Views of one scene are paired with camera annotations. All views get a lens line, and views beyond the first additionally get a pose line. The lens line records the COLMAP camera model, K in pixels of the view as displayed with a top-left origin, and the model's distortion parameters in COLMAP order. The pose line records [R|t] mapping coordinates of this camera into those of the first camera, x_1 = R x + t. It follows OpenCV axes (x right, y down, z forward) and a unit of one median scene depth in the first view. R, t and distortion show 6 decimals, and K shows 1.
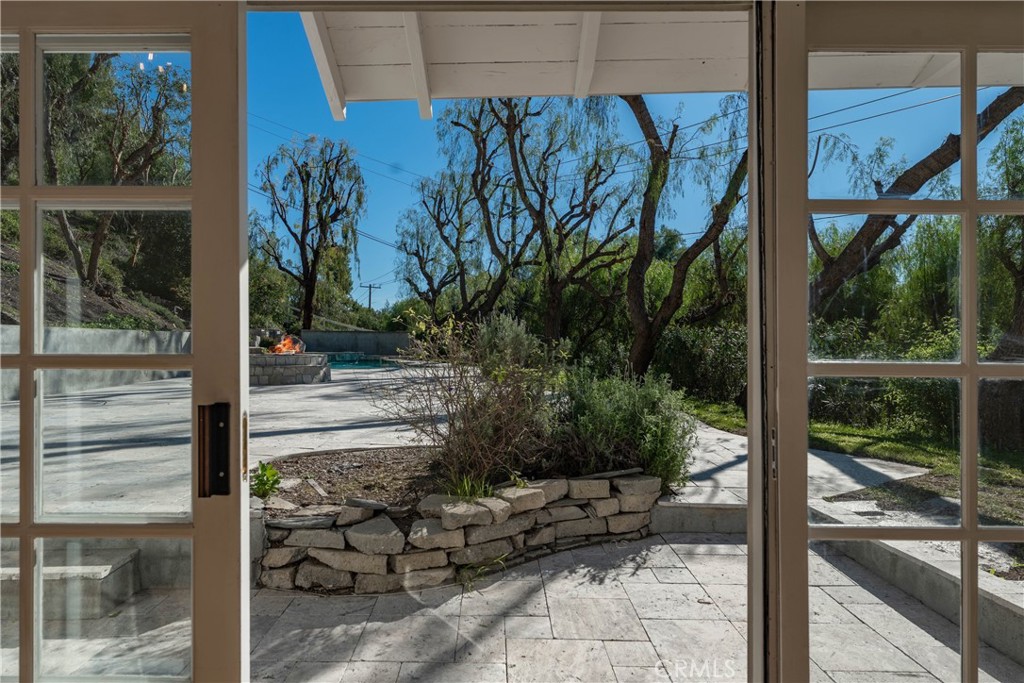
lens RADIAL K [[616.4, 0, 484.4], [0, 616.4, 342.5], [0, 0, 1]] dist [0.002435, 0.000971]
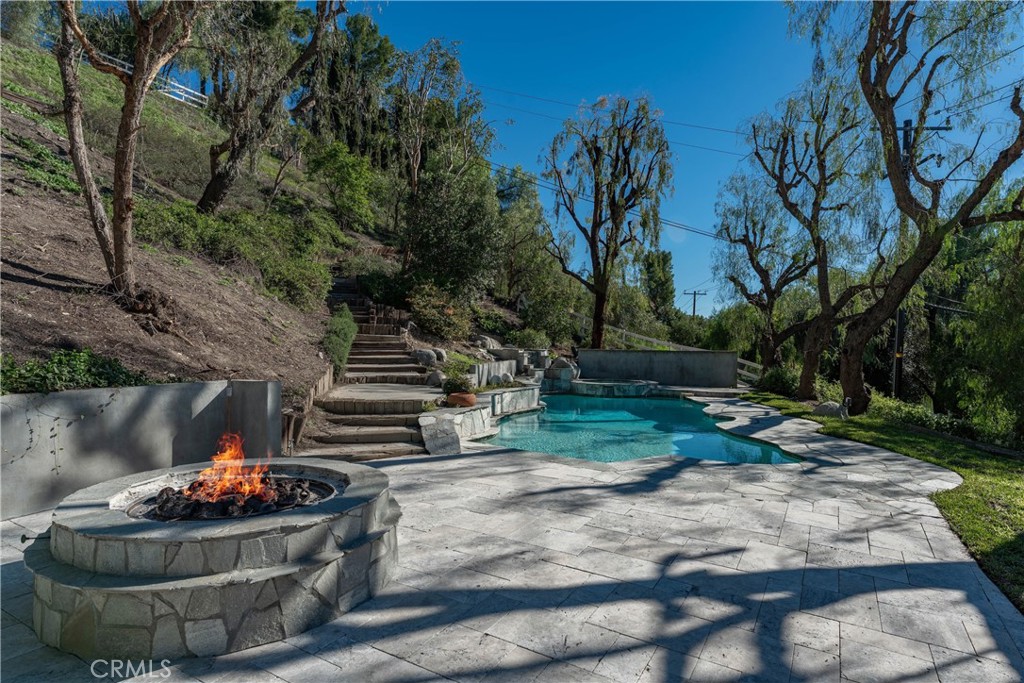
lens RADIAL K [[544.3, 0, 512.3], [0, 544.3, 358.0], [0, 0, 1]] dist [0.000595, 0.000117]
pose [[0.868547, 0.016764, -0.495323, -0.030929], [-0.006368, 0.999723, 0.022670, -0.021133], [0.495565, -0.016536, 0.868413, 0.335407]]
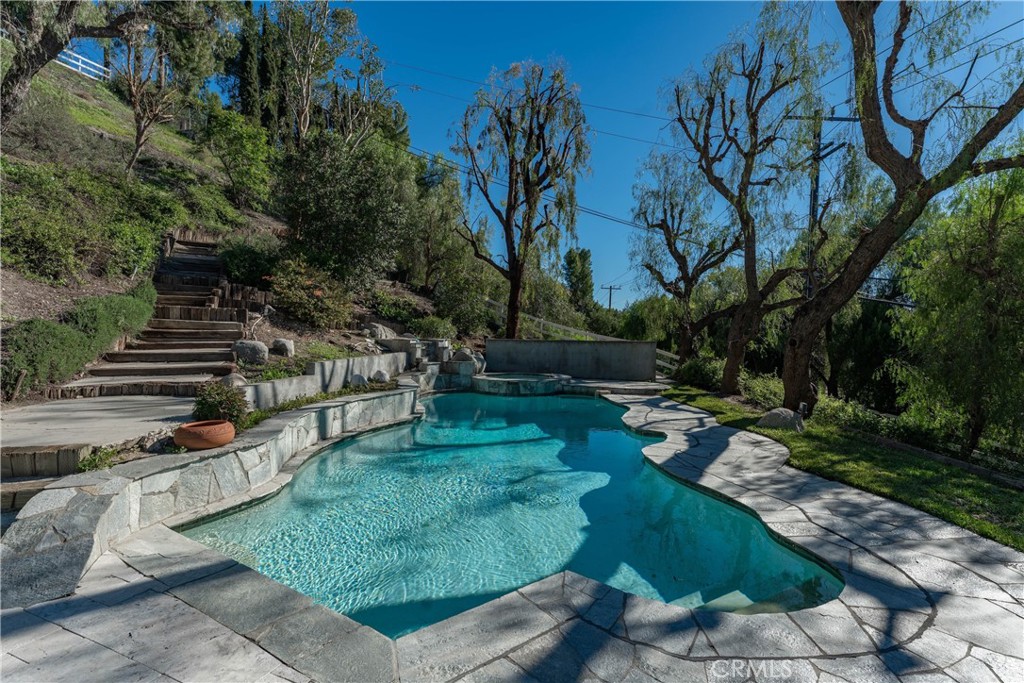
lens RADIAL K [[470.2, 0, 510.0], [0, 470.2, 360.3], [0, 0, 1]] dist [0.001087, -0.000131]
pose [[0.919130, 0.027630, -0.392984, -0.059441], [-0.007071, 0.998534, 0.053667, -0.021916], [0.393890, -0.046548, 0.917978, 0.473982]]
